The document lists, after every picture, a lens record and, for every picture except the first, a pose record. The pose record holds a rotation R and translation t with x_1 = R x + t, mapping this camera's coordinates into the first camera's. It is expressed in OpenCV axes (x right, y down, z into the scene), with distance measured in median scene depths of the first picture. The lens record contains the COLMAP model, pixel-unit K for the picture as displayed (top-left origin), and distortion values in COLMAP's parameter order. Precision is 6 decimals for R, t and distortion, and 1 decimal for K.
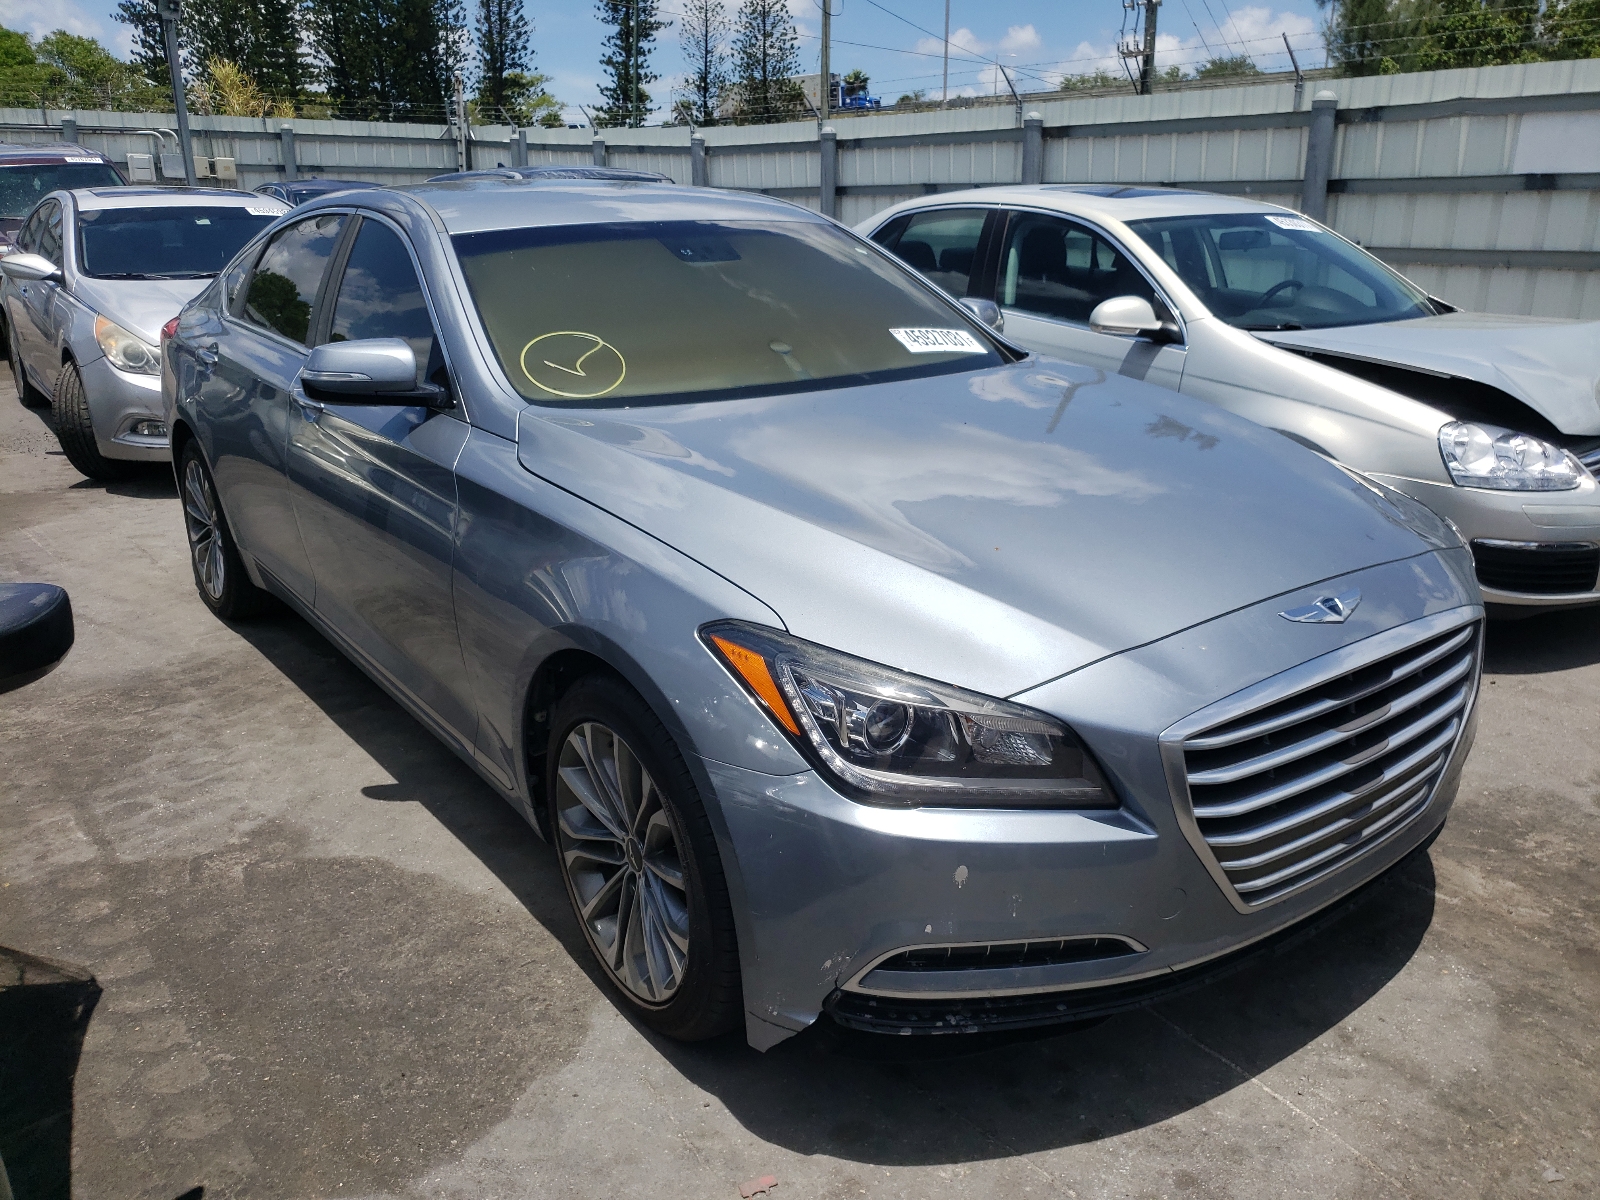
lens RADIAL K [[1238.9, 0, 812.6], [0, 1238.9, 597.8], [0, 0, 1]] dist [0.016175, 0.014686]
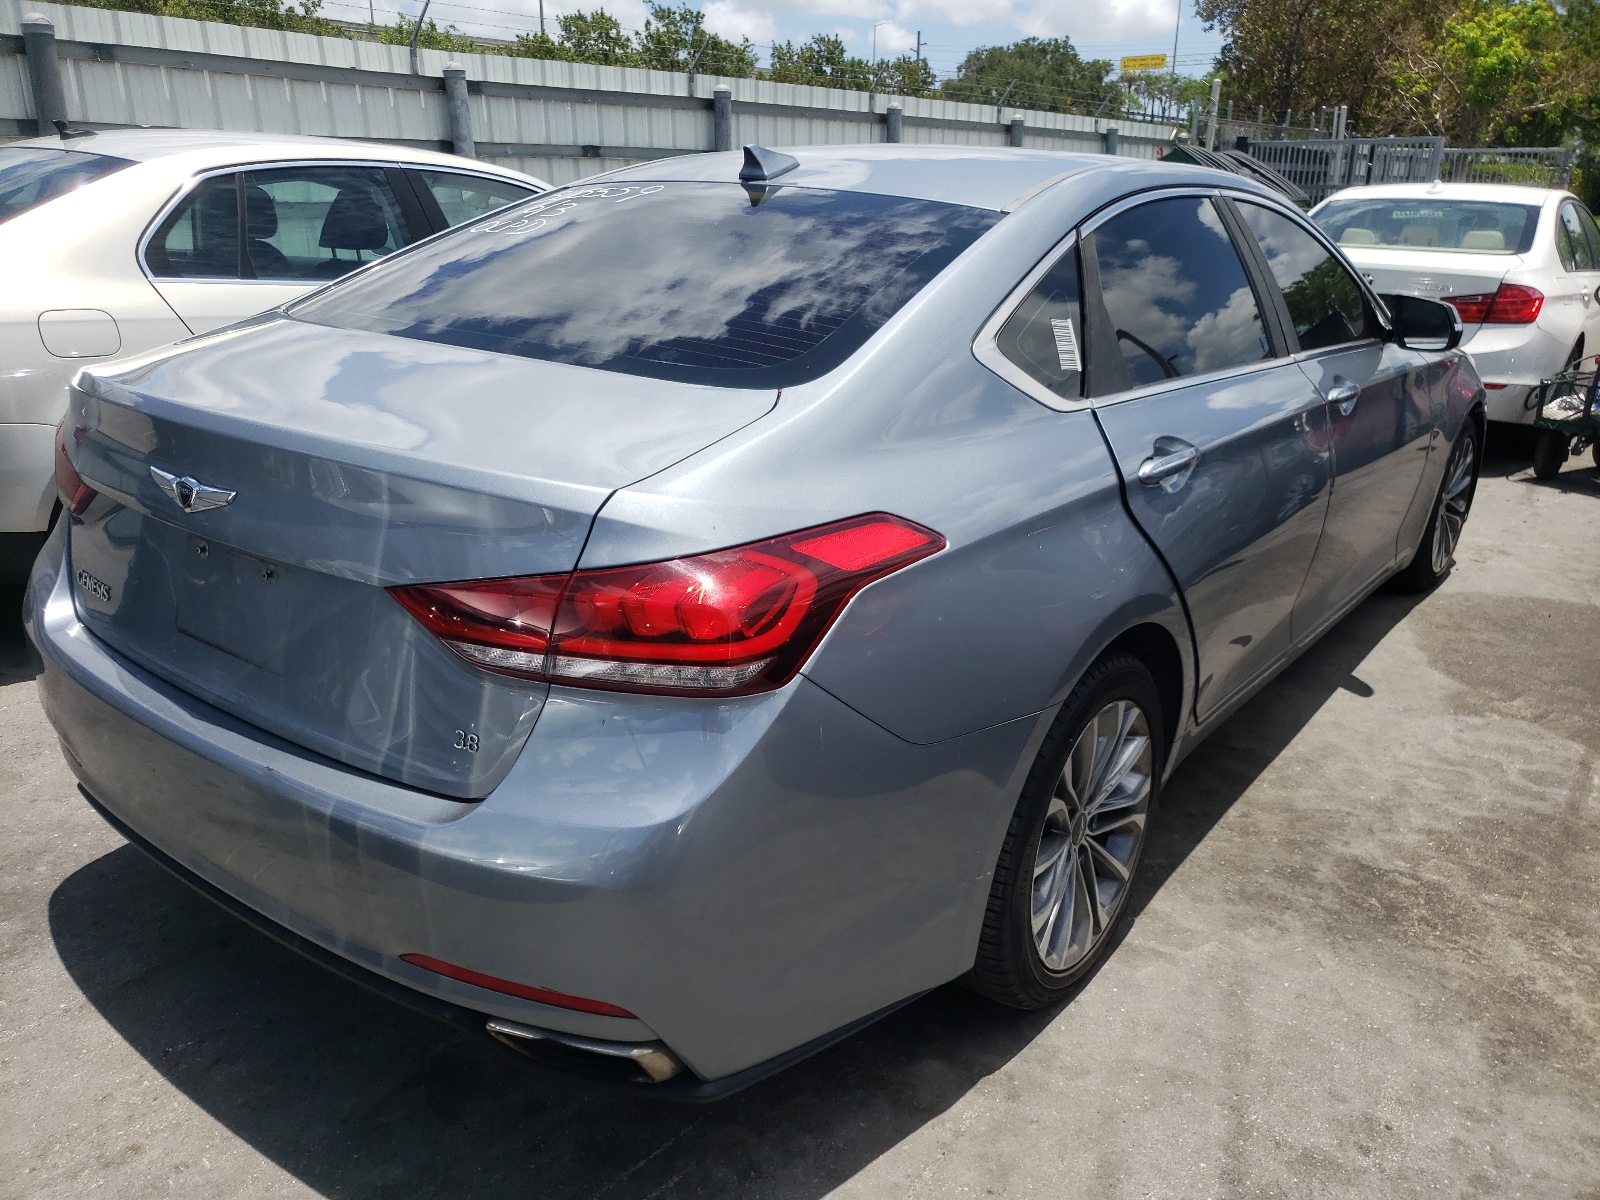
lens RADIAL K [[1238.9, 0, 805.3], [0, 1238.9, 604.7], [0, 0, 1]] dist [0.016175, 0.014686]
pose [[-0.261899, -0.329013, 0.907281, -1.096479], [0.271689, 0.876940, 0.396437, -0.461052], [-0.926064, 0.350325, -0.140281, 1.417439]]
